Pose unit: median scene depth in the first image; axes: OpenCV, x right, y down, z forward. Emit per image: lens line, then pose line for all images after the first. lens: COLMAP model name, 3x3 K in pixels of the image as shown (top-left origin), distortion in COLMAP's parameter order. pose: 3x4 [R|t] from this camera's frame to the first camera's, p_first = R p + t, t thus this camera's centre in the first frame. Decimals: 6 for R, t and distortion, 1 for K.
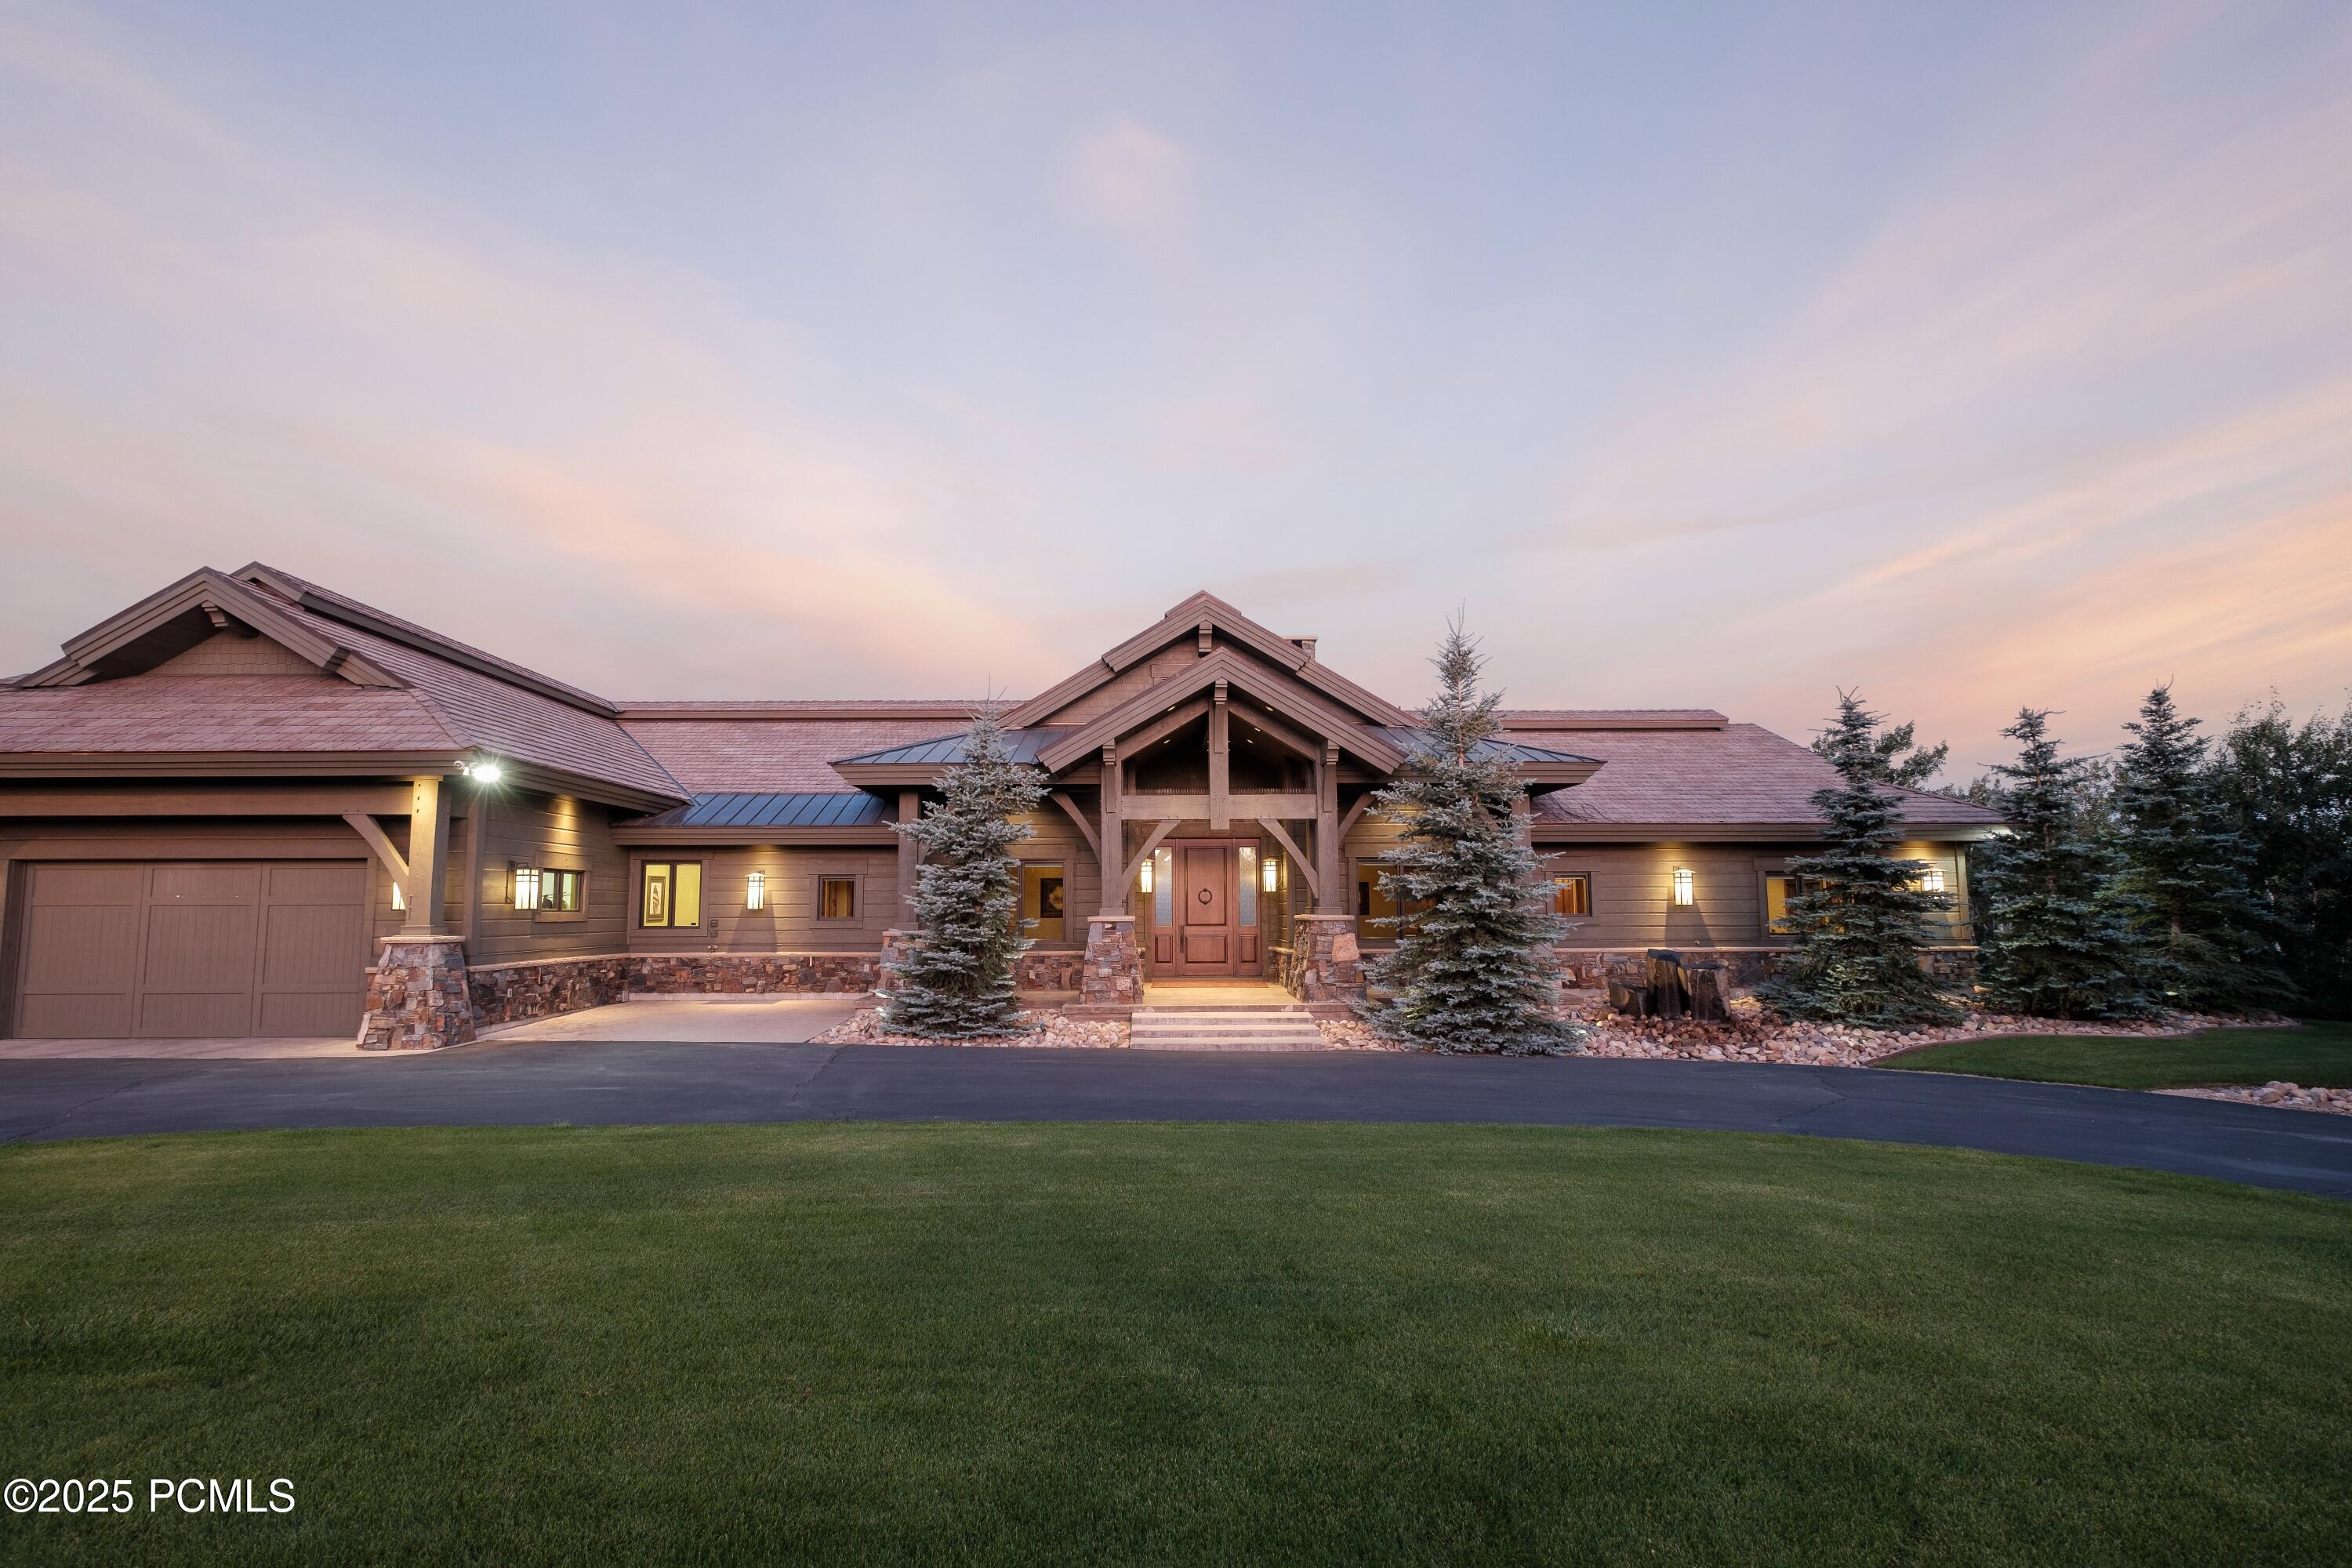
lens RADIAL K [[1108.8, 0, 1186.1], [0, 1108.8, 782.0], [0, 0, 1]] dist [-0.001051, 0.000273]
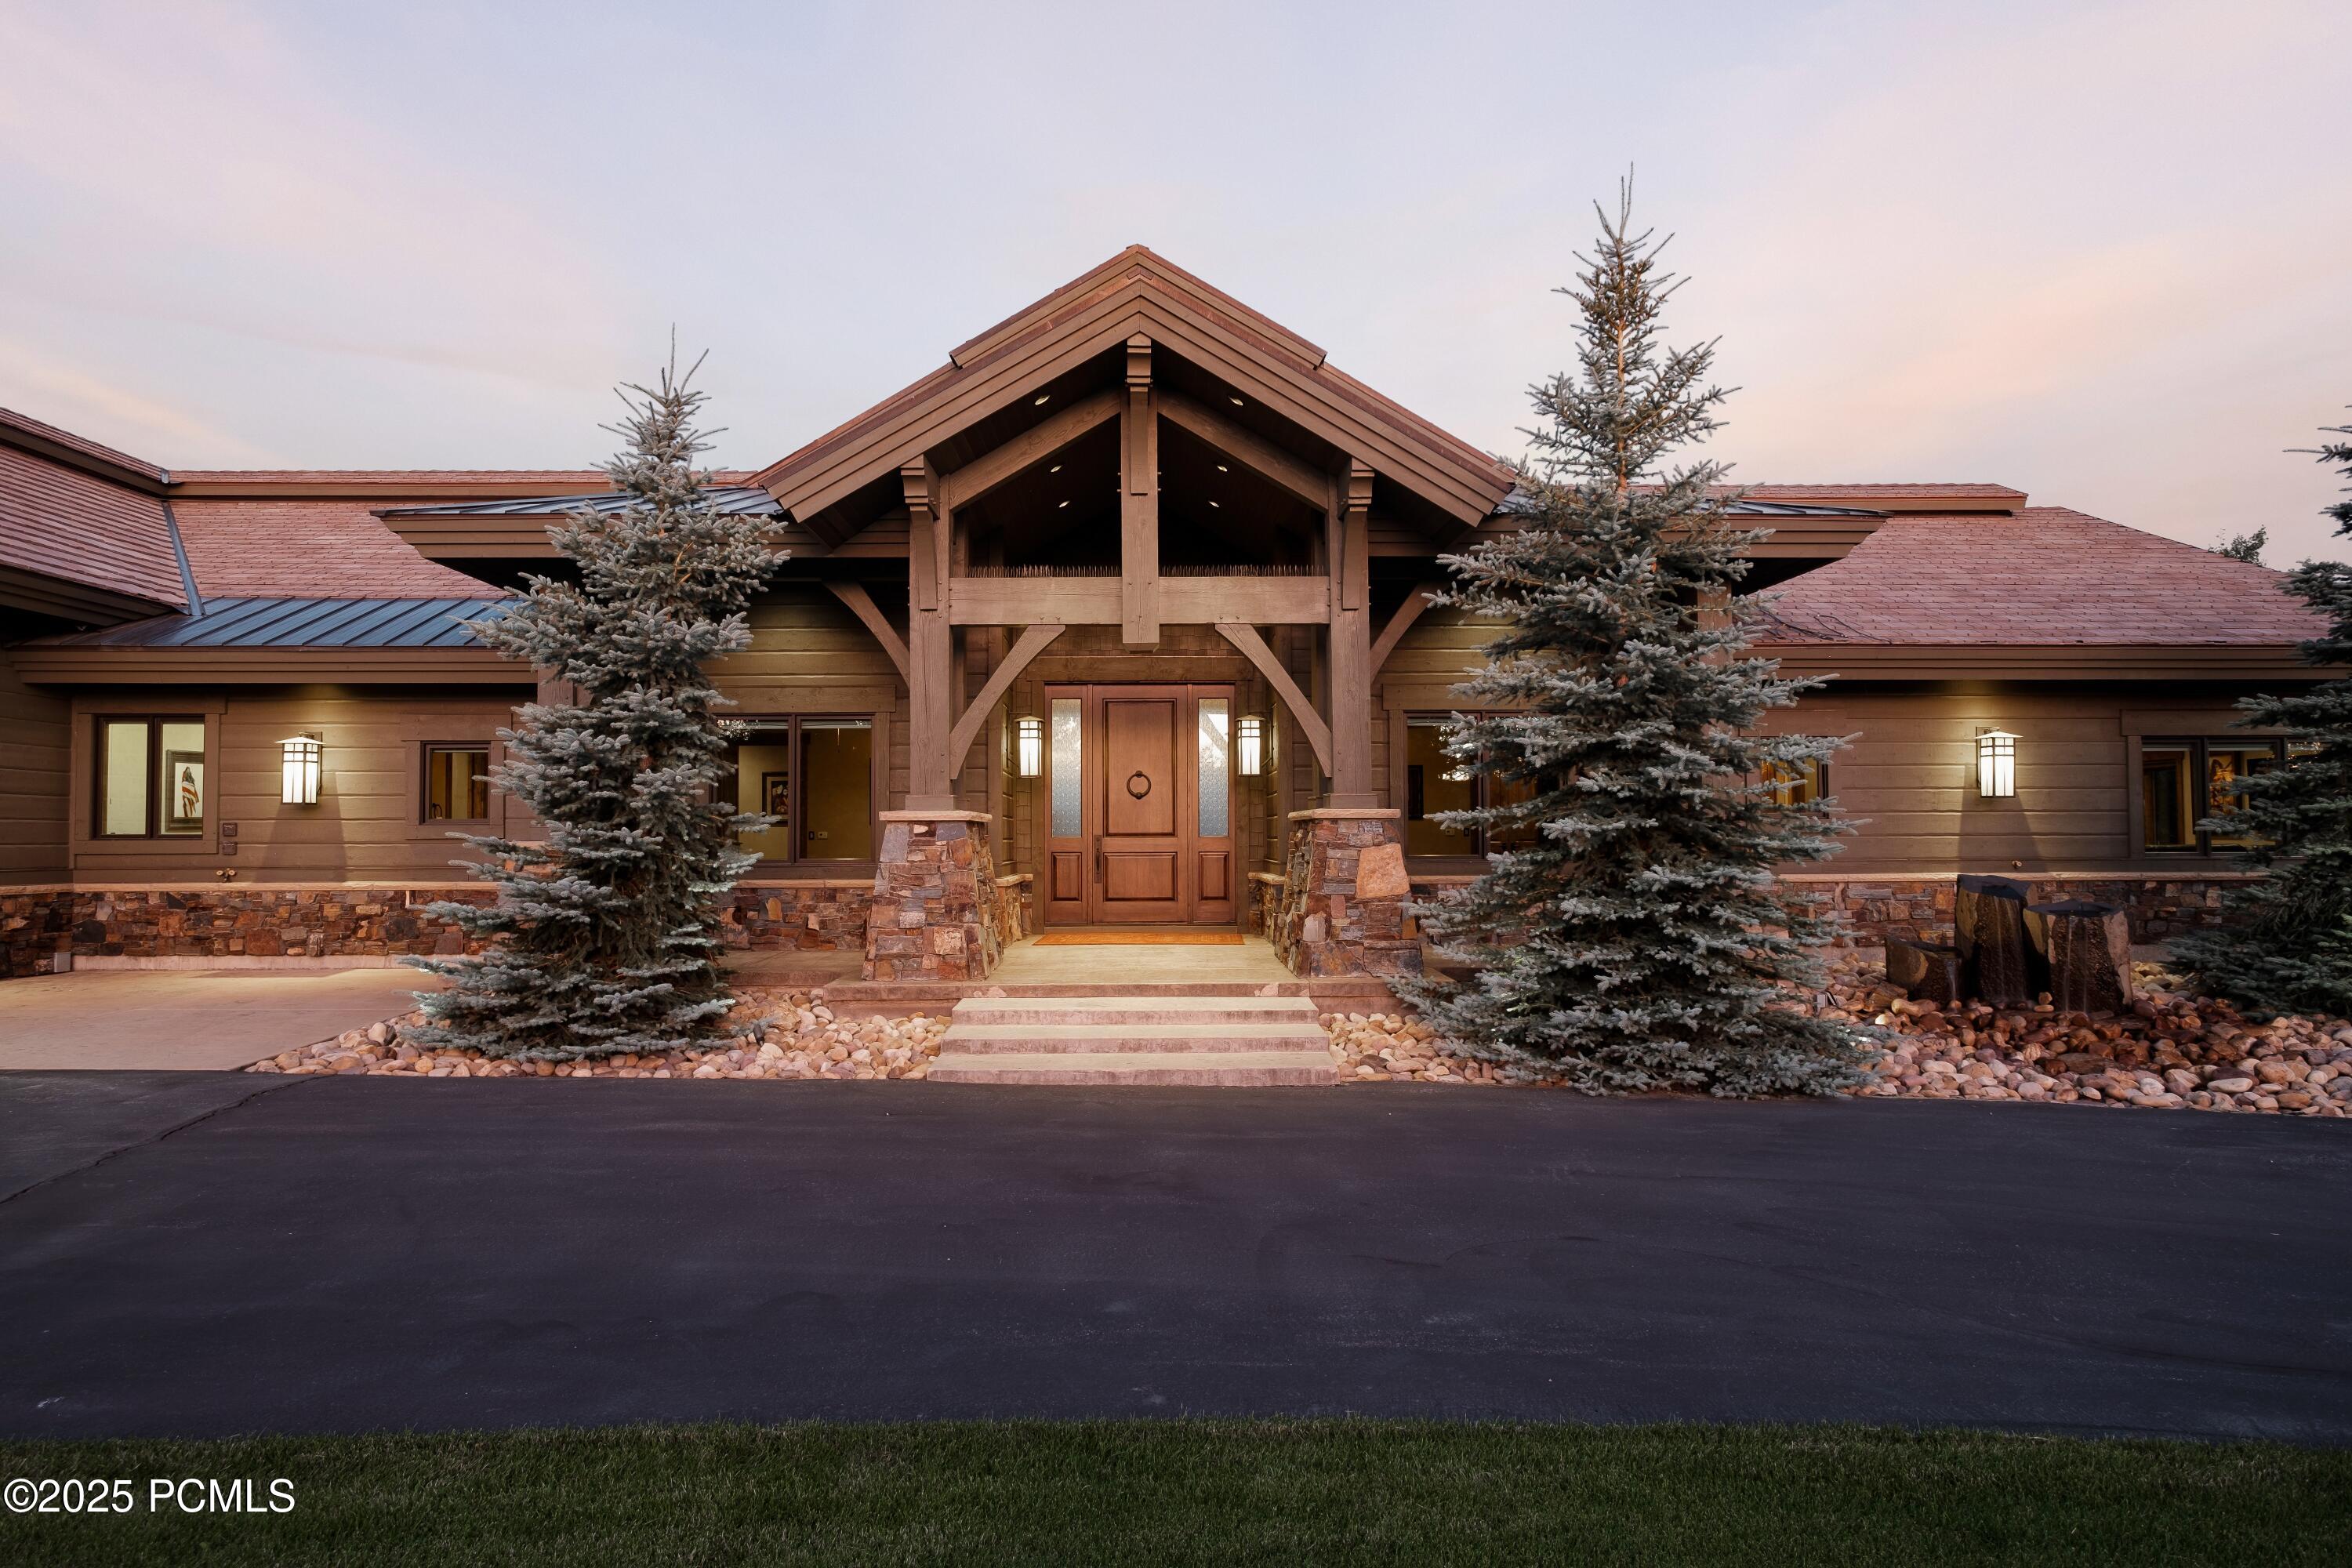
lens RADIAL K [[1409.7, 0, 1196.4], [0, 1409.7, 784.7], [0, 0, 1]] dist [-0.004692, 0.003176]
pose [[0.999962, -0.000046, 0.008767, 0.052094], [-0.000661, 0.996748, 0.080574, 0.057189], [-0.008742, -0.080577, 0.996710, 0.355897]]
